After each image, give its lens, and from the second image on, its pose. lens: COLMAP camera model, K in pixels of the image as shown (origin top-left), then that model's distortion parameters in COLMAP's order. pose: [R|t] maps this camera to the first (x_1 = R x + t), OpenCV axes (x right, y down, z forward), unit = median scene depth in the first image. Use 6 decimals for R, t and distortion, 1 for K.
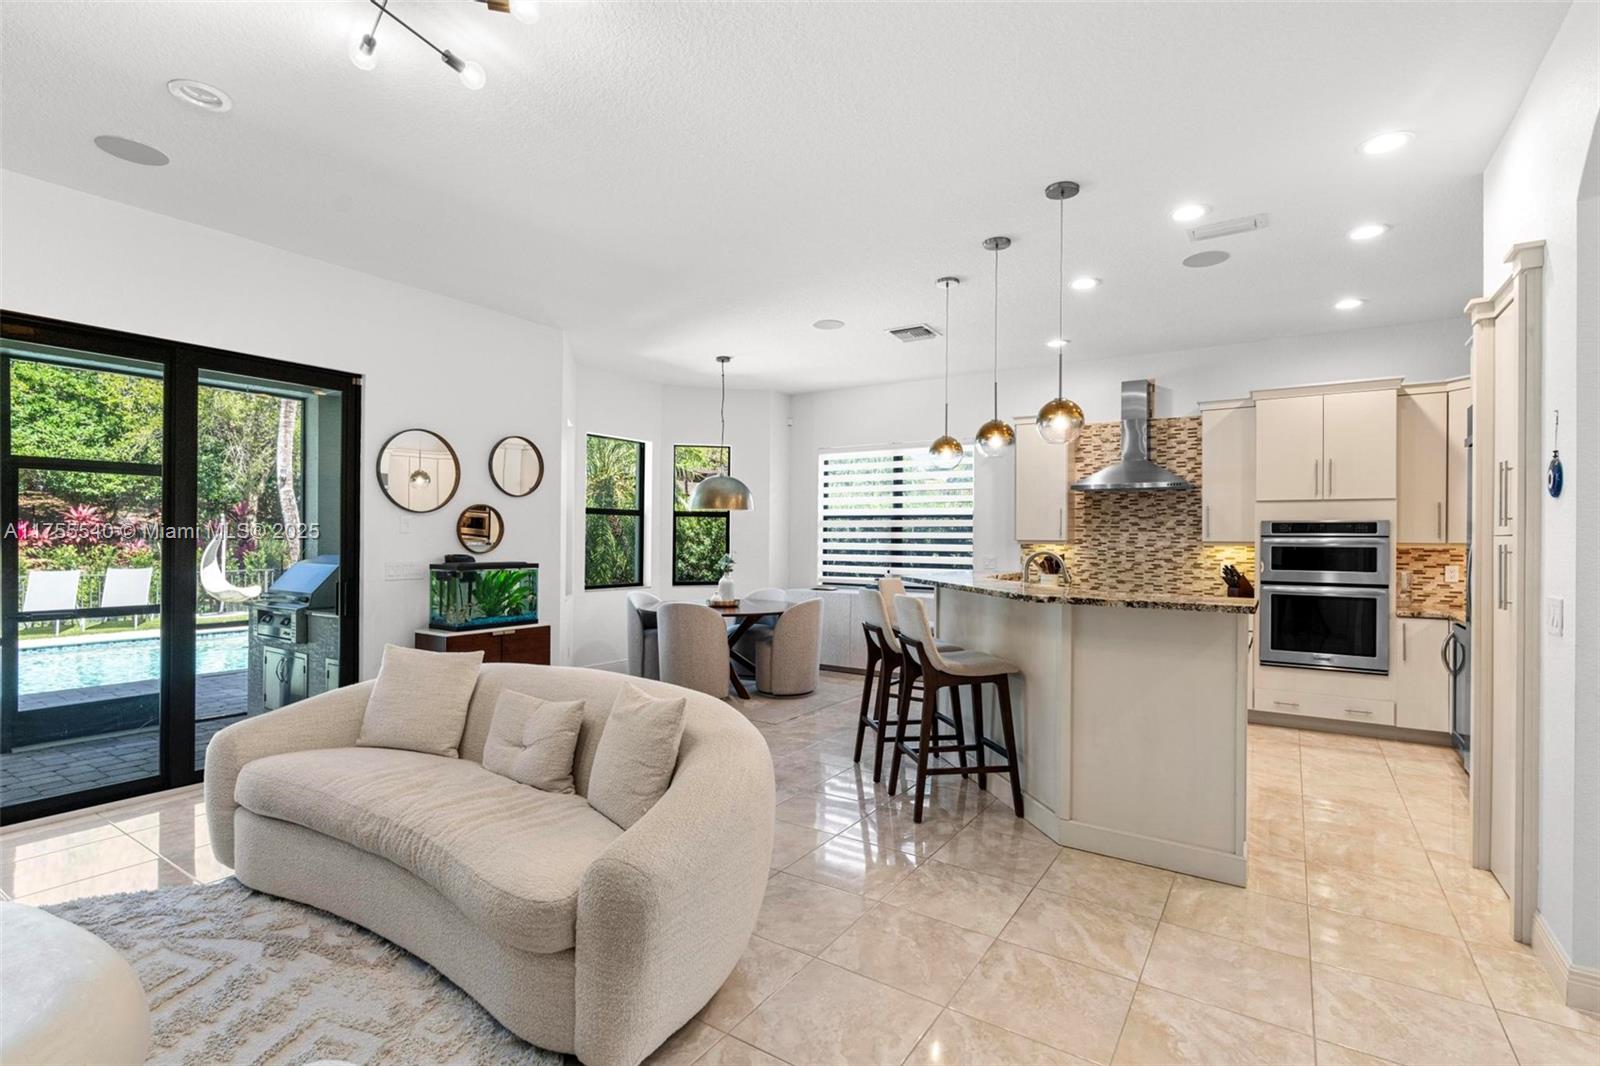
lens RADIAL K [[742.5, 0, 800.0], [0, 742.5, 533.0], [0, 0, 1]] dist [-0.000484, 0.000444]
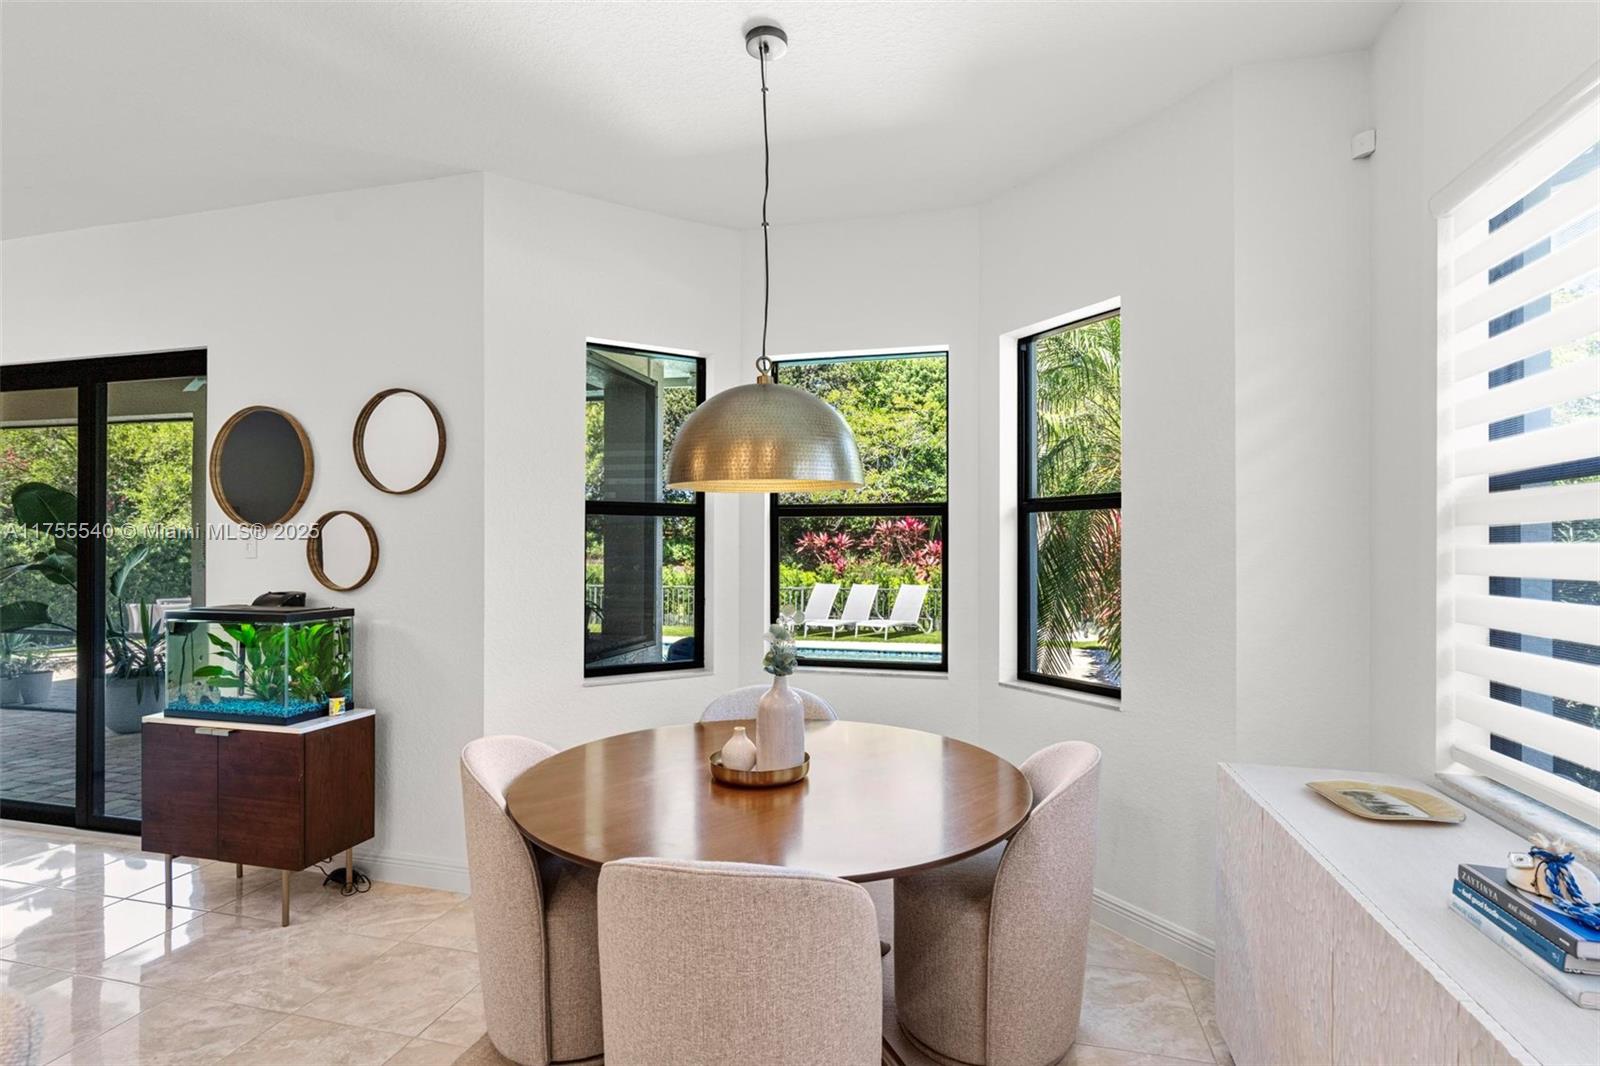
lens RADIAL K [[742.9, 0, 800.0], [0, 742.9, 533.0], [0, 0, 1]] dist [-0.000622, 0.000172]
pose [[0.312440, -0.026154, -0.949577, 0.230953], [0.008044, 0.999658, -0.024886, -0.001631], [0.949904, 0.000137, 0.312543, 0.974223]]
